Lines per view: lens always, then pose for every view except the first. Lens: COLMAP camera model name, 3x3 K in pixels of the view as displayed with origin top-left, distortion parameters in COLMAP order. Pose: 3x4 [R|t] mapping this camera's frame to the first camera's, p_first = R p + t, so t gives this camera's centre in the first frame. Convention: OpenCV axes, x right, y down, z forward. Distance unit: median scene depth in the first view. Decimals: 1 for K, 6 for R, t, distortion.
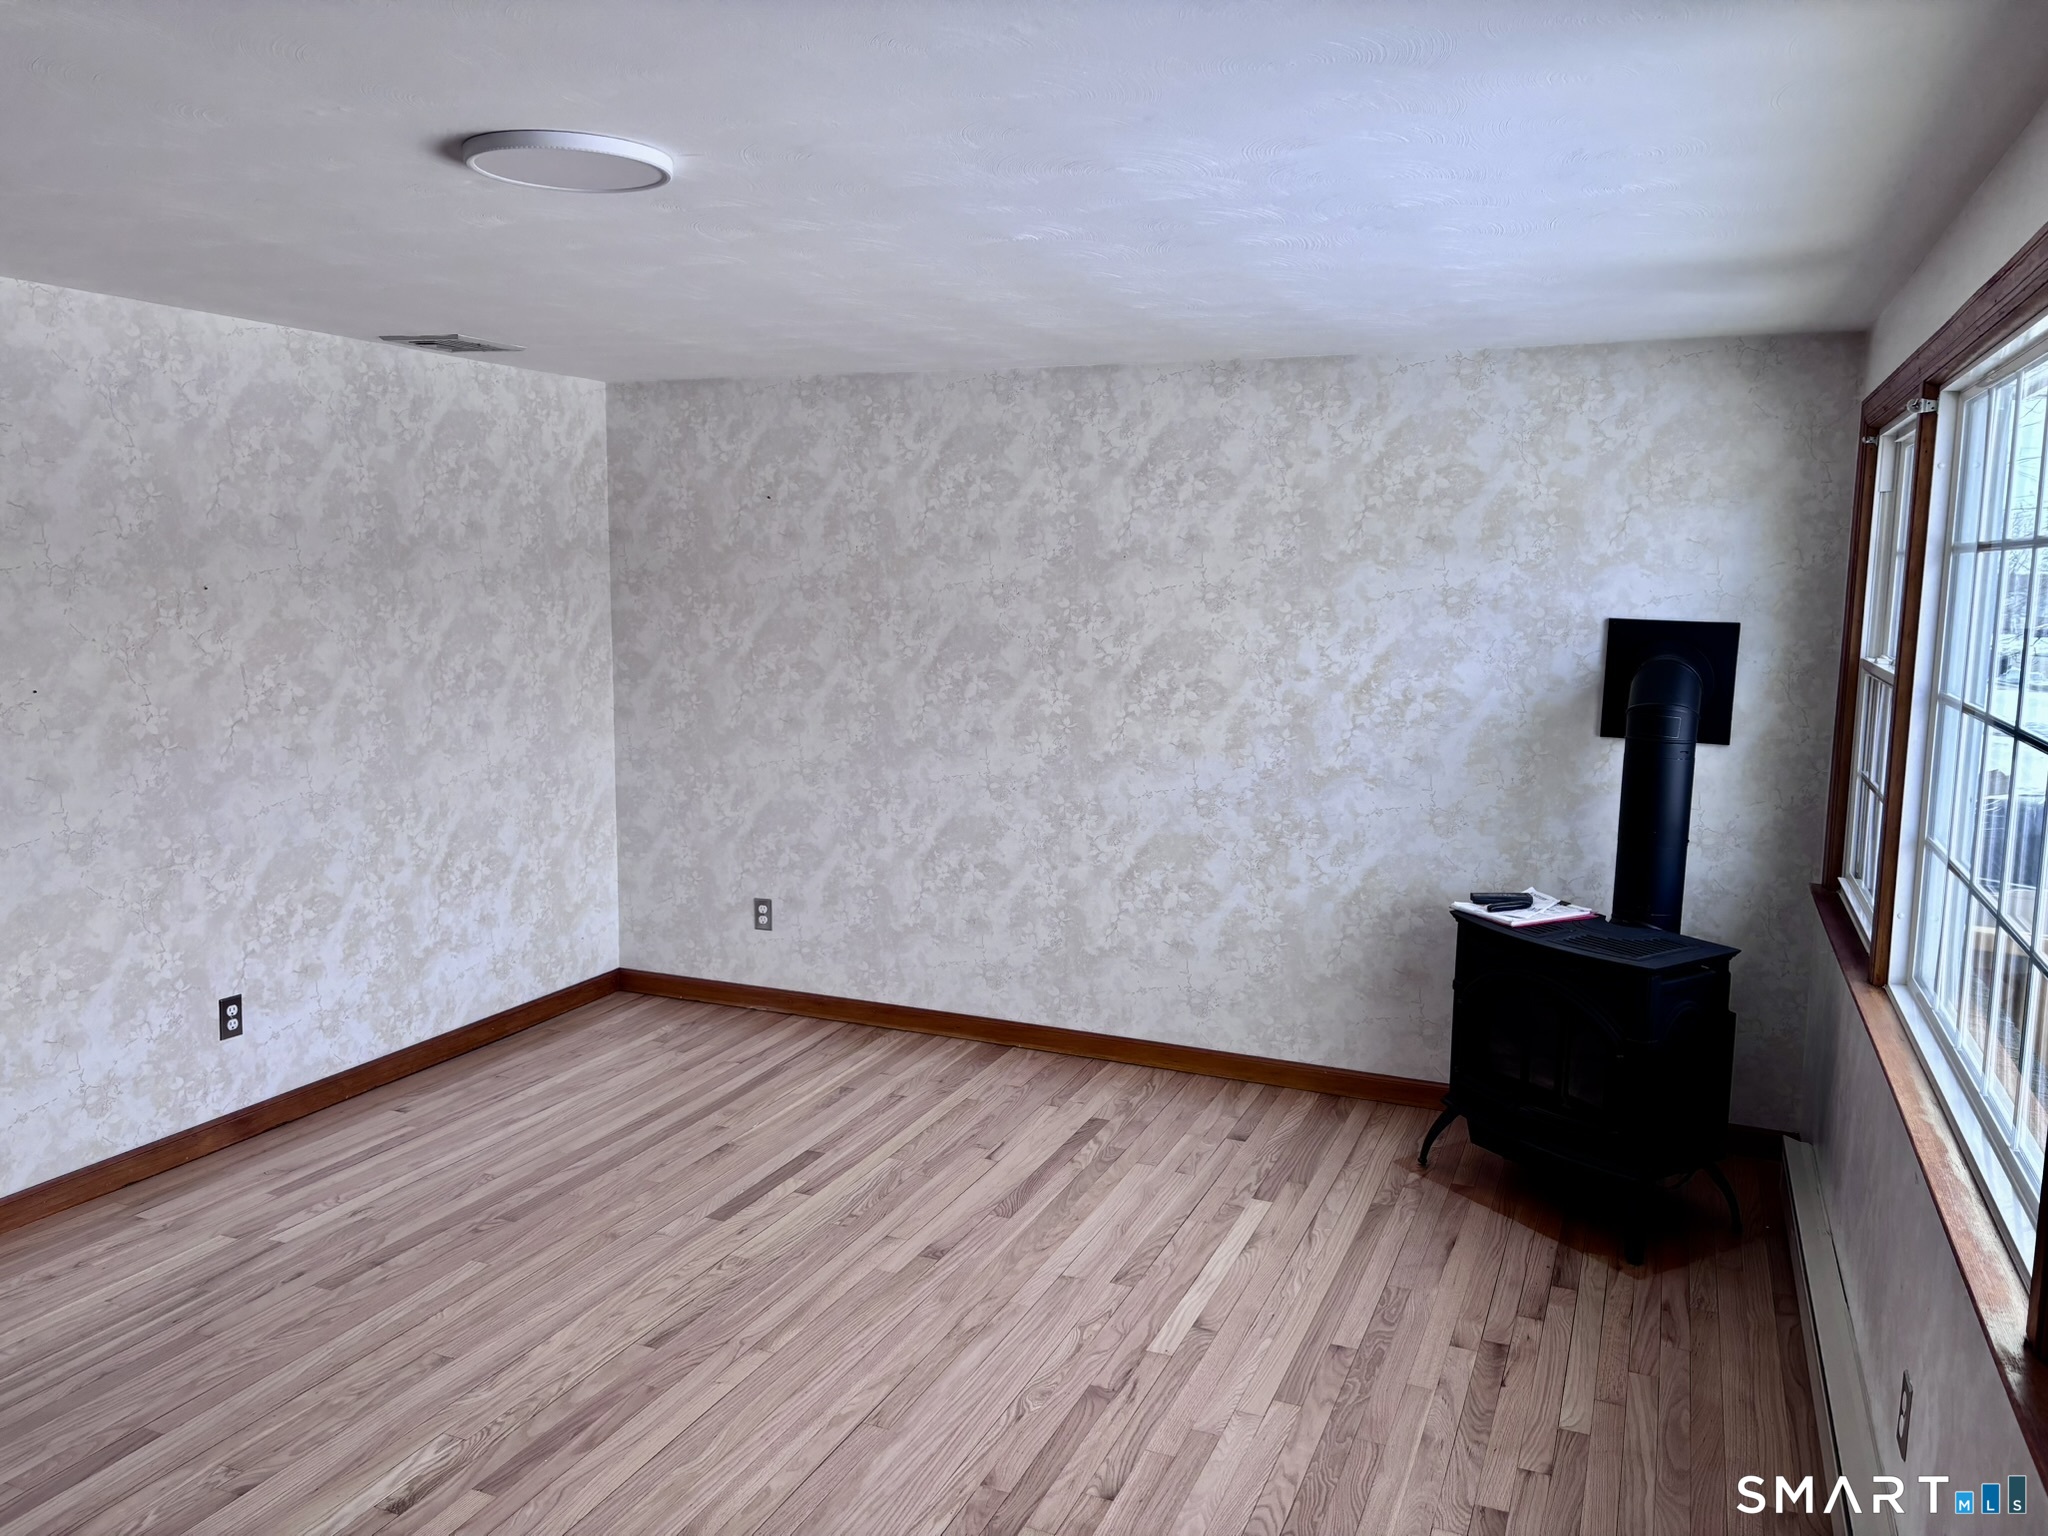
lens RADIAL K [[1537.3, 0, 1010.4], [0, 1537.3, 778.9], [0, 0, 1]] dist [0.049425, -0.047732]
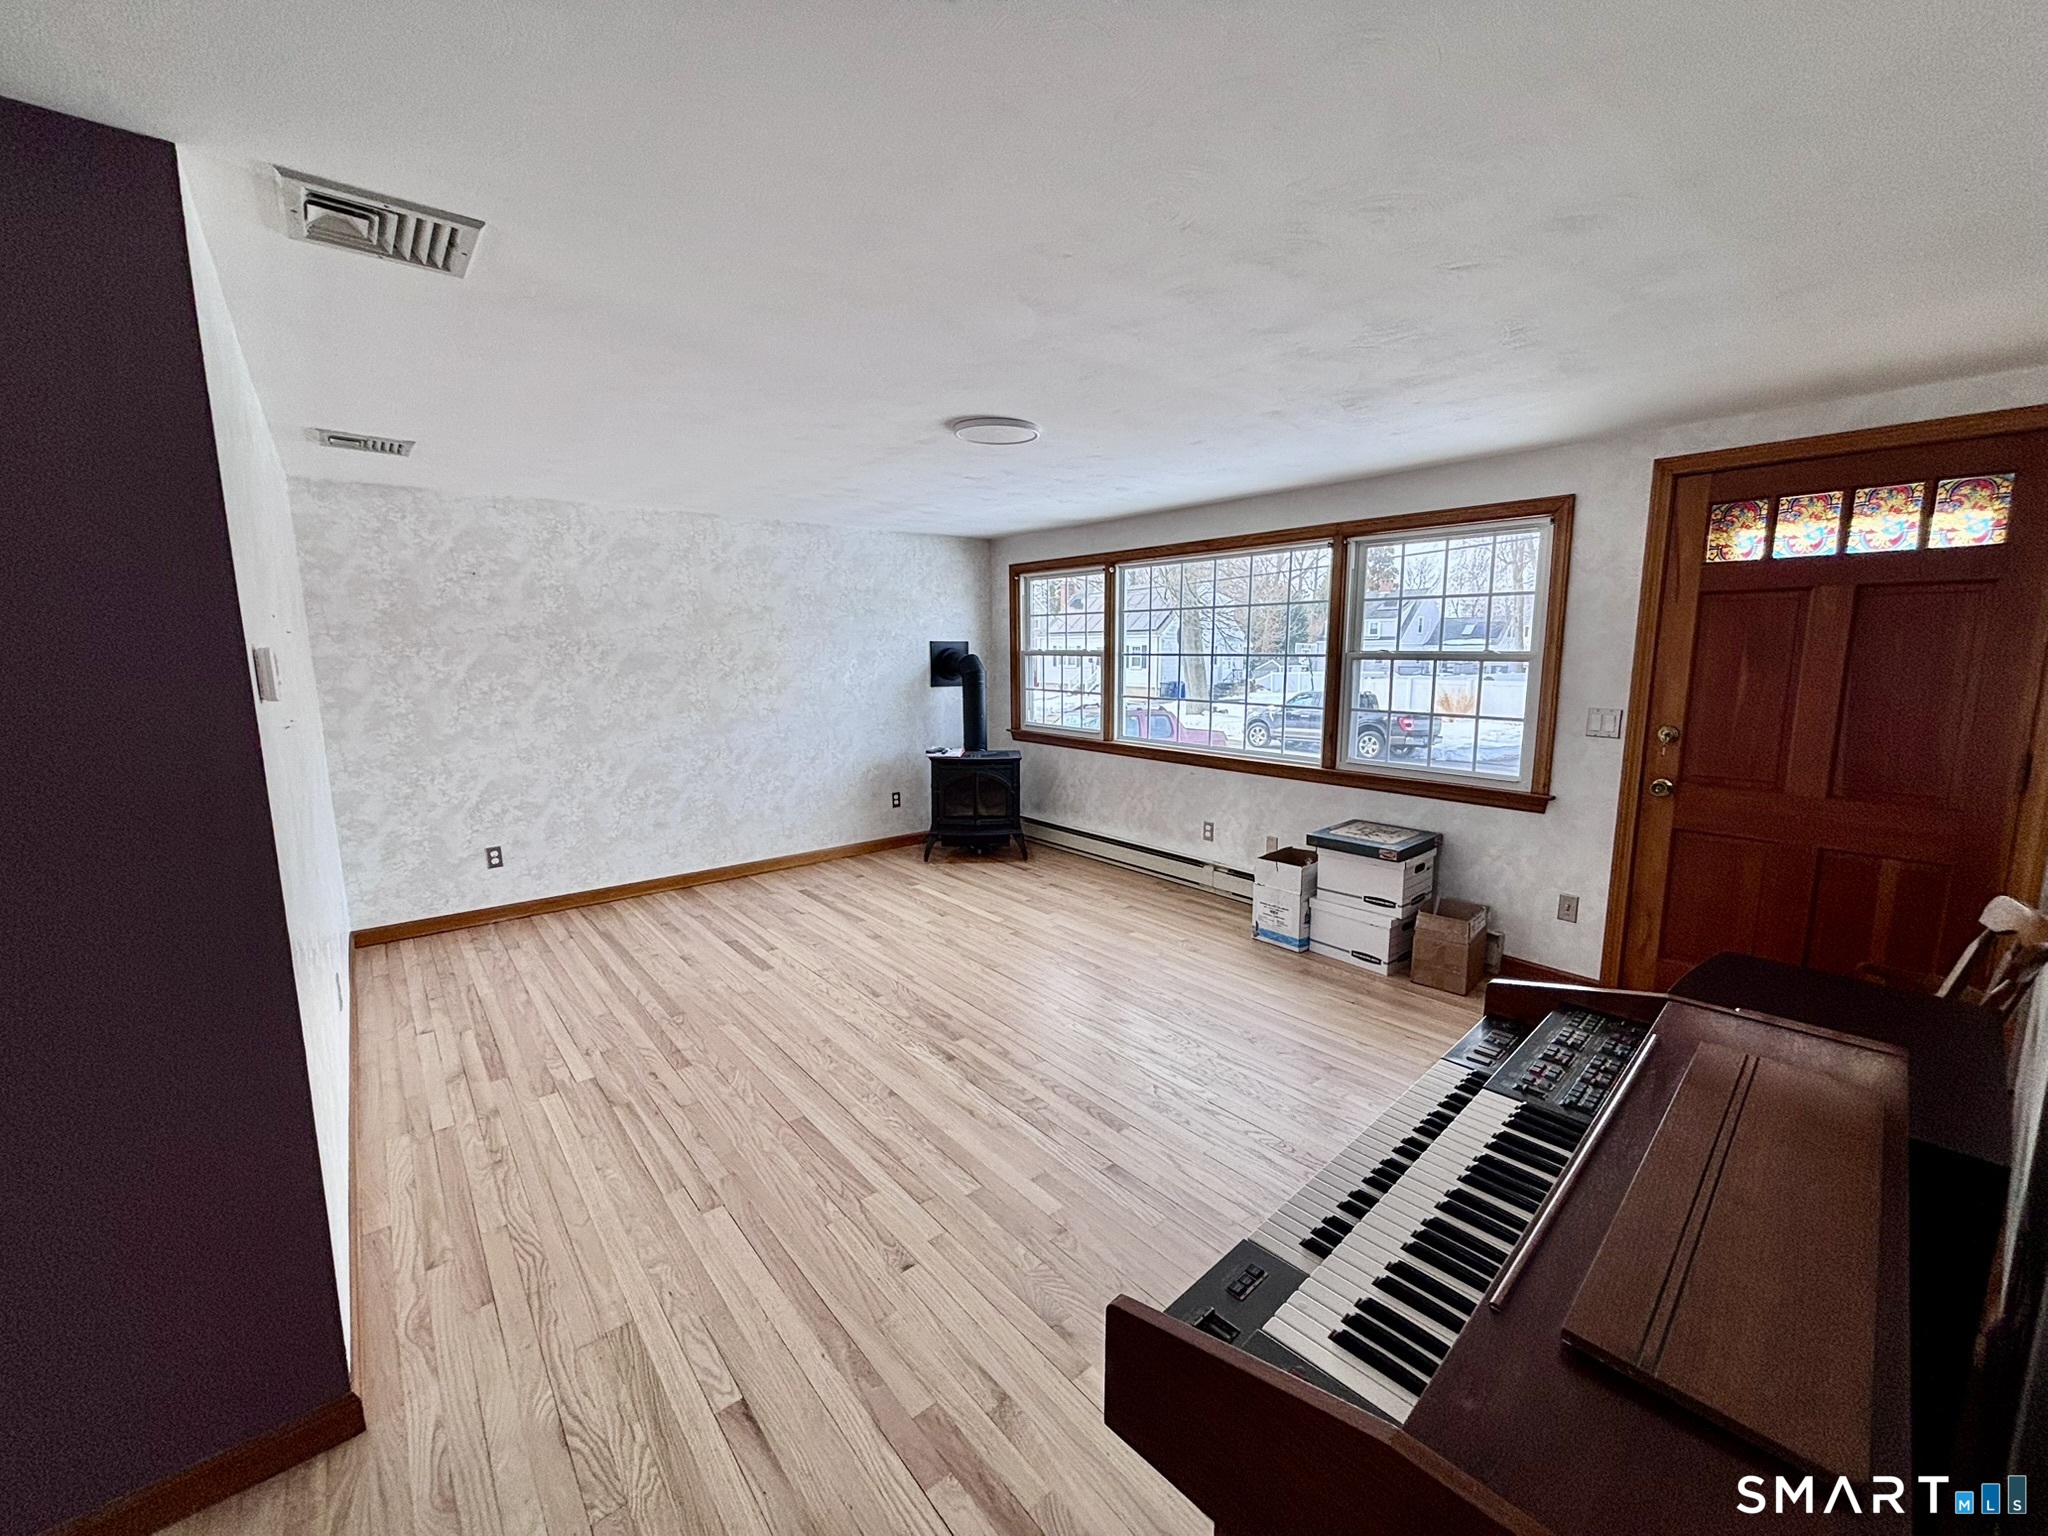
lens RADIAL K [[816.4, 0, 1029.9], [0, 816.4, 768.9], [0, 0, 1]] dist [-0.000373, 0.000071]
pose [[0.463304, -0.154909, 0.872555, -0.709960], [0.135490, 0.985410, 0.103003, -0.008115], [-0.875780, 0.070500, 0.477533, 0.202045]]
